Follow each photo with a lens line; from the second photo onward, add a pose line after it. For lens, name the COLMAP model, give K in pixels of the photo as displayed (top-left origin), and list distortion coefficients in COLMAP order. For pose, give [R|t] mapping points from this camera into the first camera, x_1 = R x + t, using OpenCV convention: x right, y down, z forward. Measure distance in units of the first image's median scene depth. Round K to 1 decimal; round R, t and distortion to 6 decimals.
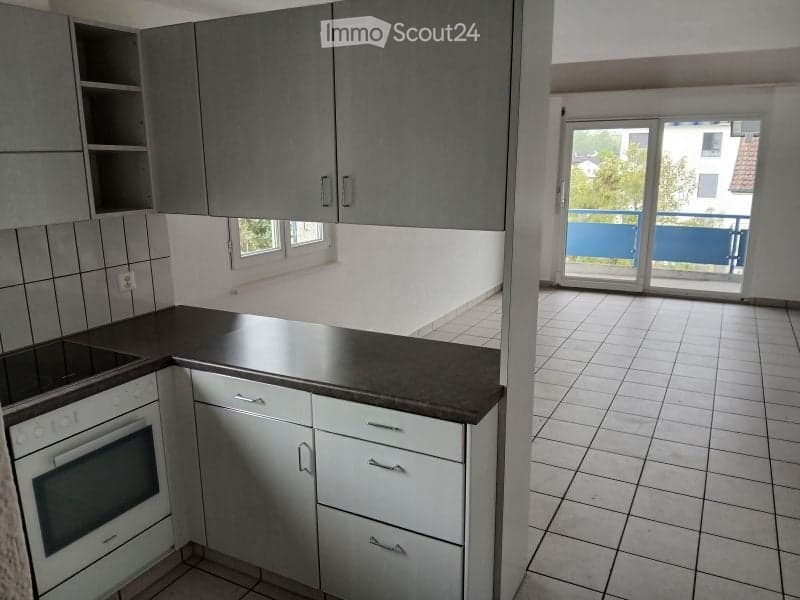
lens RADIAL K [[618.6, 0, 399.4], [0, 618.6, 296.8], [0, 0, 1]] dist [-0.010448, -0.039247]
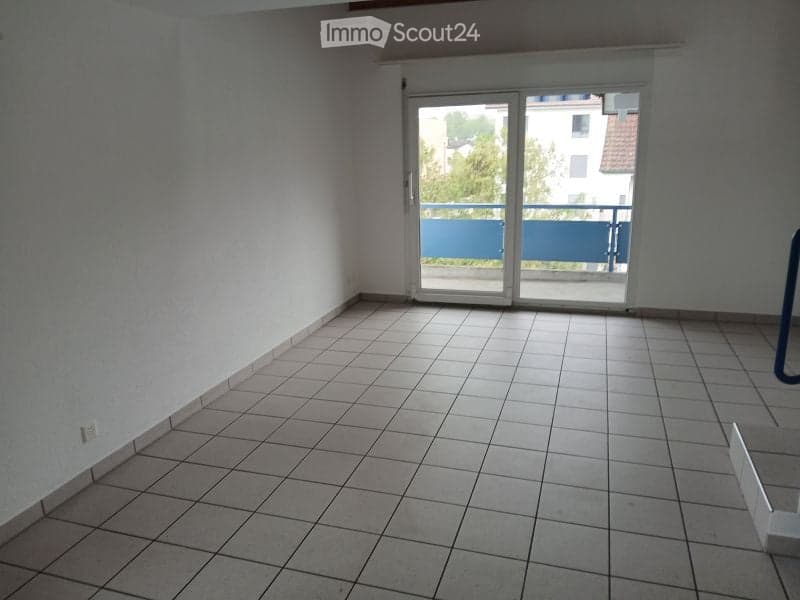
lens RADIAL K [[618.6, 0, 395.2], [0, 618.6, 300.7], [0, 0, 1]] dist [-0.010448, -0.039247]
pose [[0.984173, -0.062869, 0.165685, 0.096495], [0.058626, 0.997818, 0.030381, -0.044211], [-0.167233, -0.020187, 0.985711, 0.196926]]
